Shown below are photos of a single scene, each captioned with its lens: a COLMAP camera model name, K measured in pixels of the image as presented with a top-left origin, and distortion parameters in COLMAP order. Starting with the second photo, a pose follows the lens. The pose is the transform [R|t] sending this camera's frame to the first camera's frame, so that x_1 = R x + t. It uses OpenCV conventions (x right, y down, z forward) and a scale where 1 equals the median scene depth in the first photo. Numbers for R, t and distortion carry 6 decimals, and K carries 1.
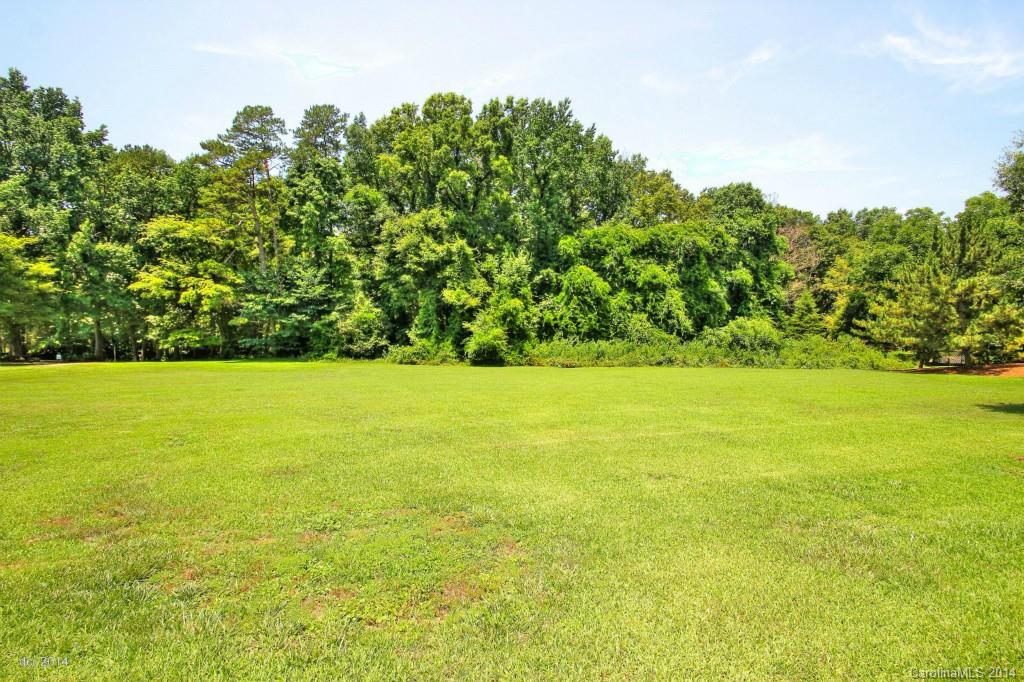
lens RADIAL K [[477.0, 0, 512.4], [0, 477.0, 335.0], [0, 0, 1]] dist [0.023261, -0.022108]
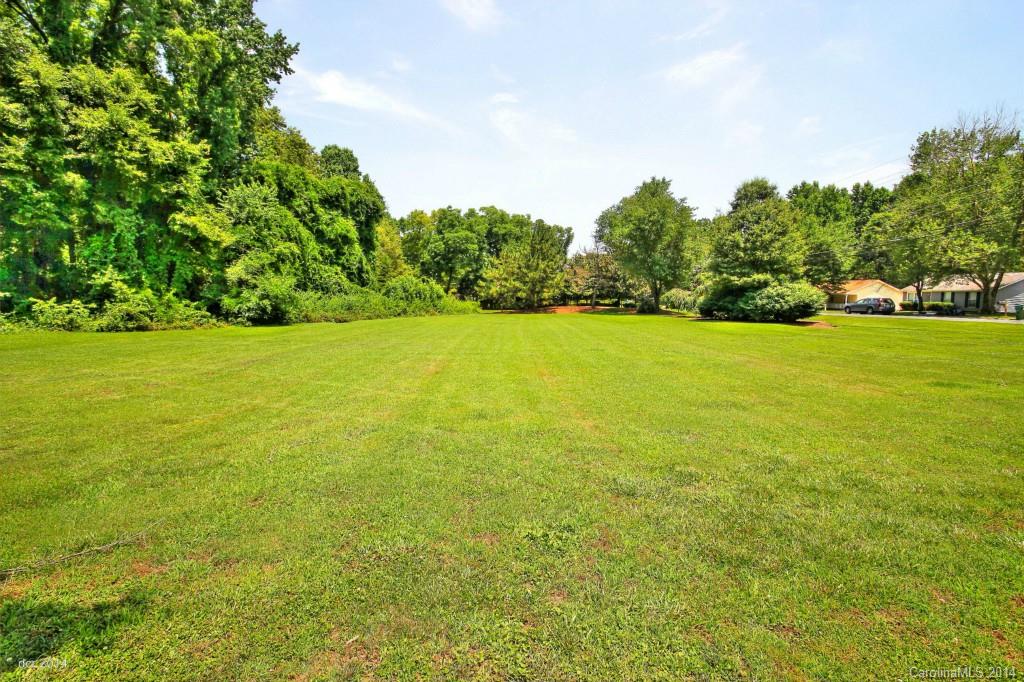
lens RADIAL K [[477.0, 0, 512.4], [0, 477.0, 335.0], [0, 0, 1]] dist [0.023261, -0.022108]
pose [[0.358618, -0.070517, 0.930817, -0.549040], [-0.041753, 0.994933, 0.091461, -0.007605], [-0.932550, -0.071664, 0.353857, 0.285666]]
